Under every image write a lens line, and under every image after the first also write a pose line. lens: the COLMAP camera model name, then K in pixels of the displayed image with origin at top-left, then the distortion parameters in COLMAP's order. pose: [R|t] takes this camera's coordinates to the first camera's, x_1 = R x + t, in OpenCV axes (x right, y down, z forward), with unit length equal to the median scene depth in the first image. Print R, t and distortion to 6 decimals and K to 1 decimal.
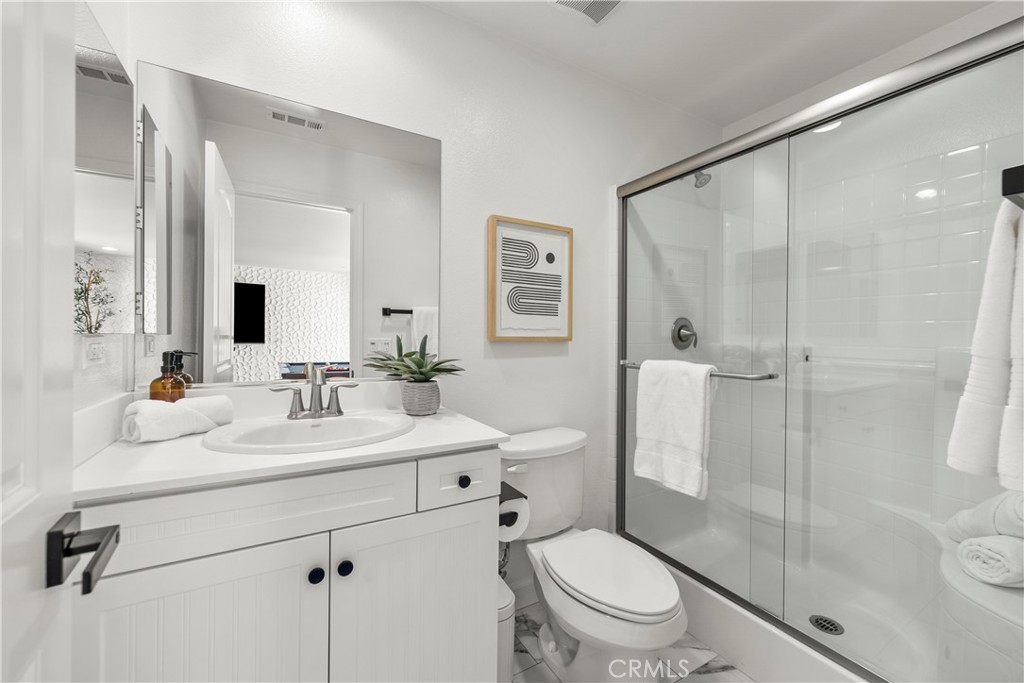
lens RADIAL K [[420.6, 0, 512.9], [0, 420.6, 338.4], [0, 0, 1]] dist [0.003409, -0.000378]
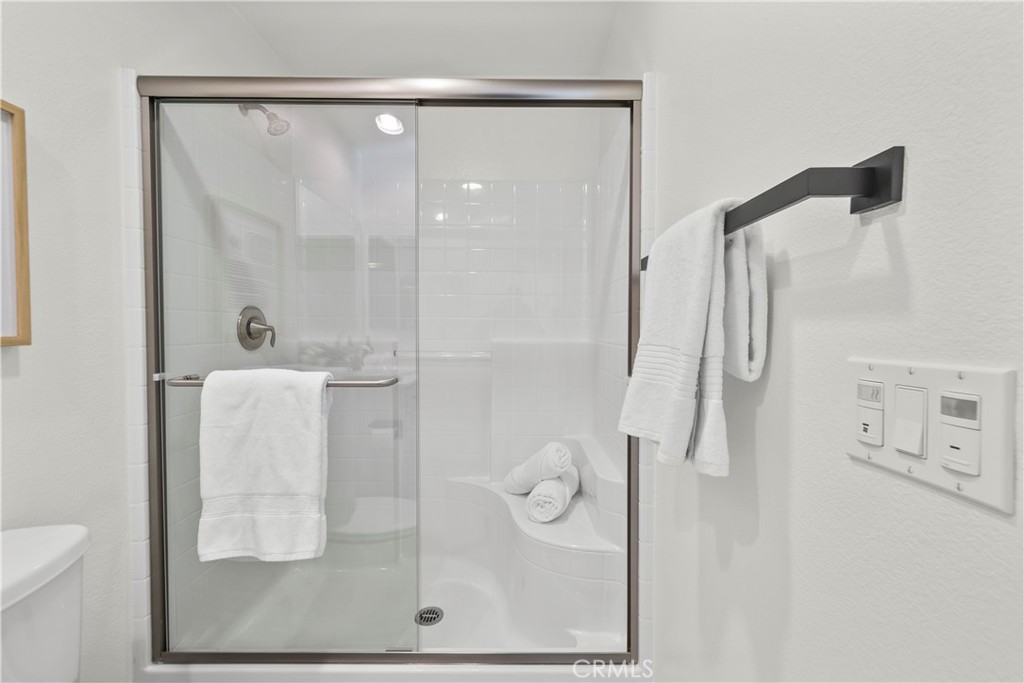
lens RADIAL K [[420.6, 0, 529.2], [0, 420.6, 337.9], [0, 0, 1]] dist [0.003409, -0.000378]
pose [[0.491375, -0.026089, 0.870557, -0.000699], [0.009623, 0.999653, 0.024527, -0.010409], [-0.870895, -0.003675, 0.491456, 0.284605]]
